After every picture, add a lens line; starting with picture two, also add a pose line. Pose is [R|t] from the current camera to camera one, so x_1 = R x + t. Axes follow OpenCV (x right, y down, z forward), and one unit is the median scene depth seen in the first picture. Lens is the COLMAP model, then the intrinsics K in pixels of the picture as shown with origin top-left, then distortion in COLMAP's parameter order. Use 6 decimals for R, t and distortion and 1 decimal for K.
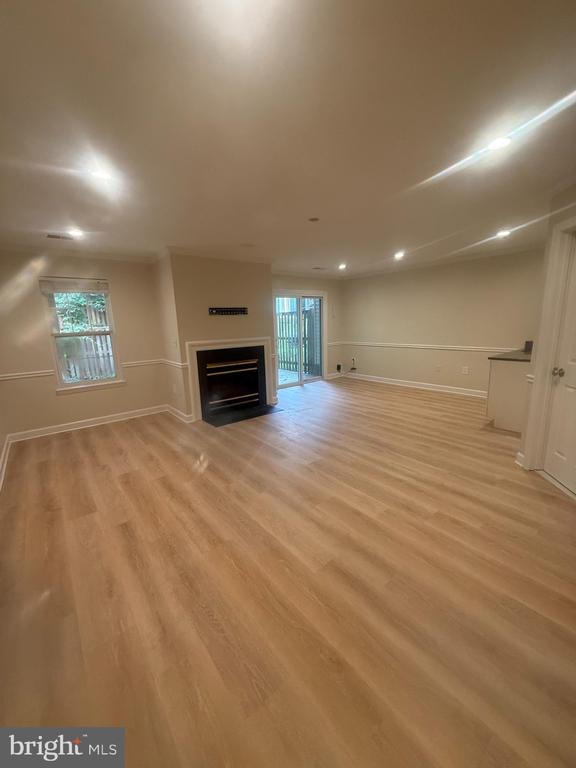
lens RADIAL K [[306.2, 0, 288.0], [0, 306.2, 384.0], [0, 0, 1]] dist [0.000881, -0.000024]
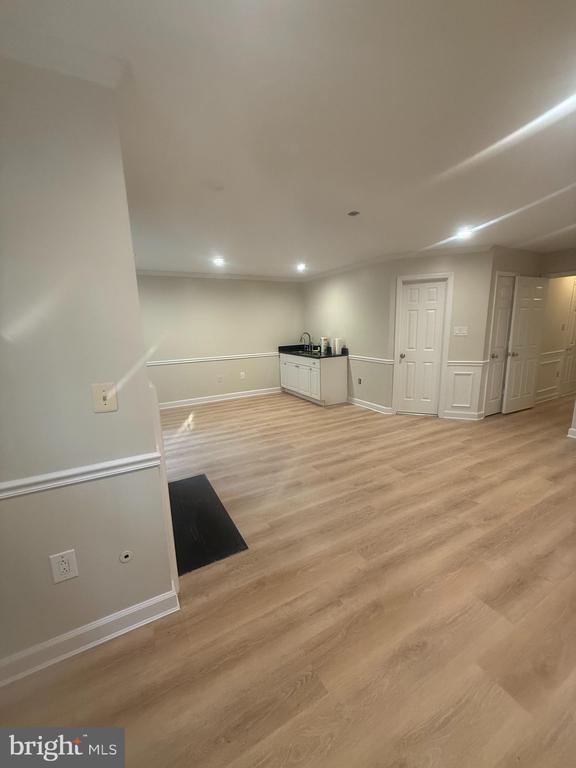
lens RADIAL K [[306.2, 0, 288.0], [0, 306.2, 384.0], [0, 0, 1]] dist [0.000881, -0.000024]
pose [[0.177306, -0.161109, 0.970879, -0.789681], [0.218477, 0.968338, 0.120788, -0.182628], [-0.959599, 0.190698, 0.206891, 0.973610]]
